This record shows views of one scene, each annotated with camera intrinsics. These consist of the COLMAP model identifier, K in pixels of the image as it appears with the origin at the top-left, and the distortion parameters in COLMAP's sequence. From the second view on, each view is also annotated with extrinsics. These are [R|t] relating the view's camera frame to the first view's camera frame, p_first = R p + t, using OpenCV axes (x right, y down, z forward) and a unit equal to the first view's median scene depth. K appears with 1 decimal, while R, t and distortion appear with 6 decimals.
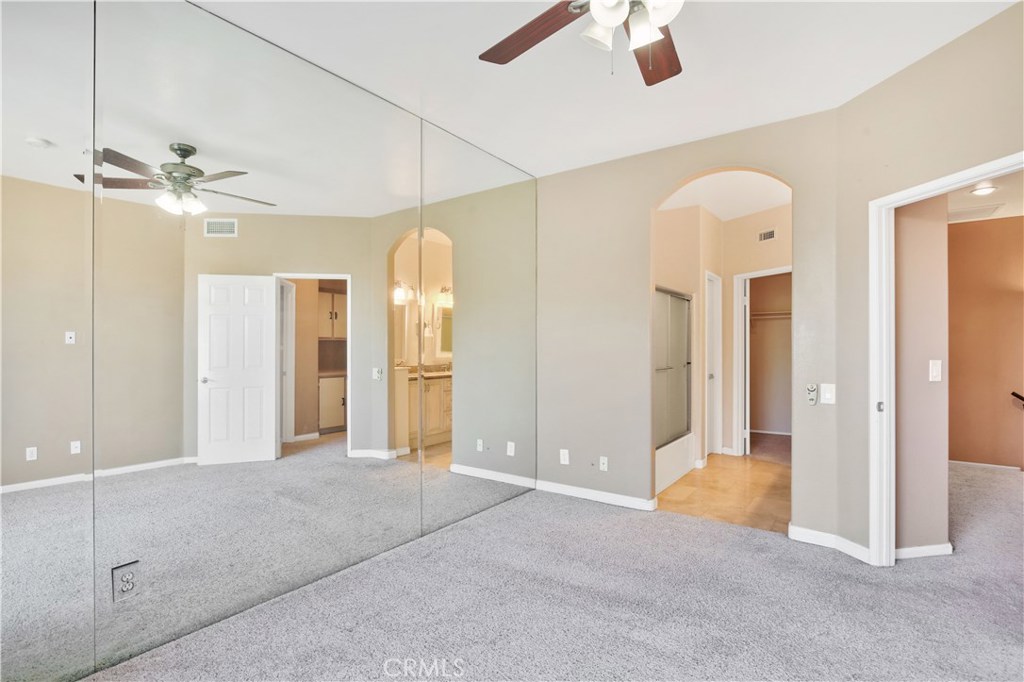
lens RADIAL K [[488.2, 0, 516.2], [0, 488.2, 350.8], [0, 0, 1]] dist [-0.022559, 0.000331]
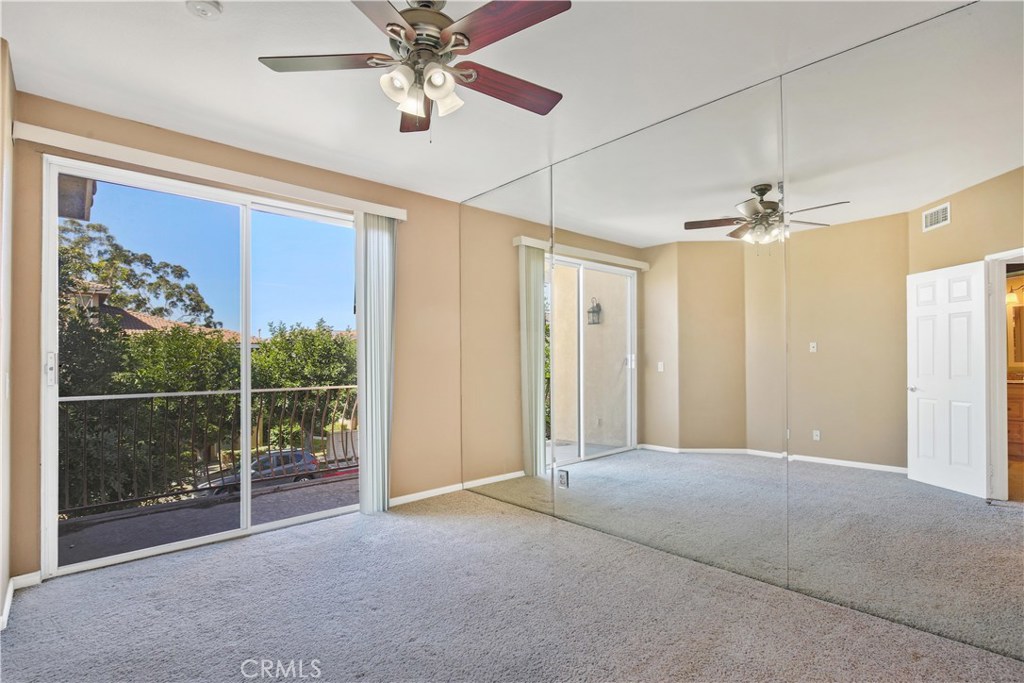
lens RADIAL K [[488.2, 0, 516.2], [0, 488.2, 351.3], [0, 0, 1]] dist [-0.022559, 0.000331]
pose [[-0.208295, -0.013718, -0.977970, 0.511131], [0.007341, 0.999852, -0.015589, -0.002617], [0.978039, -0.010427, -0.208163, 0.543447]]
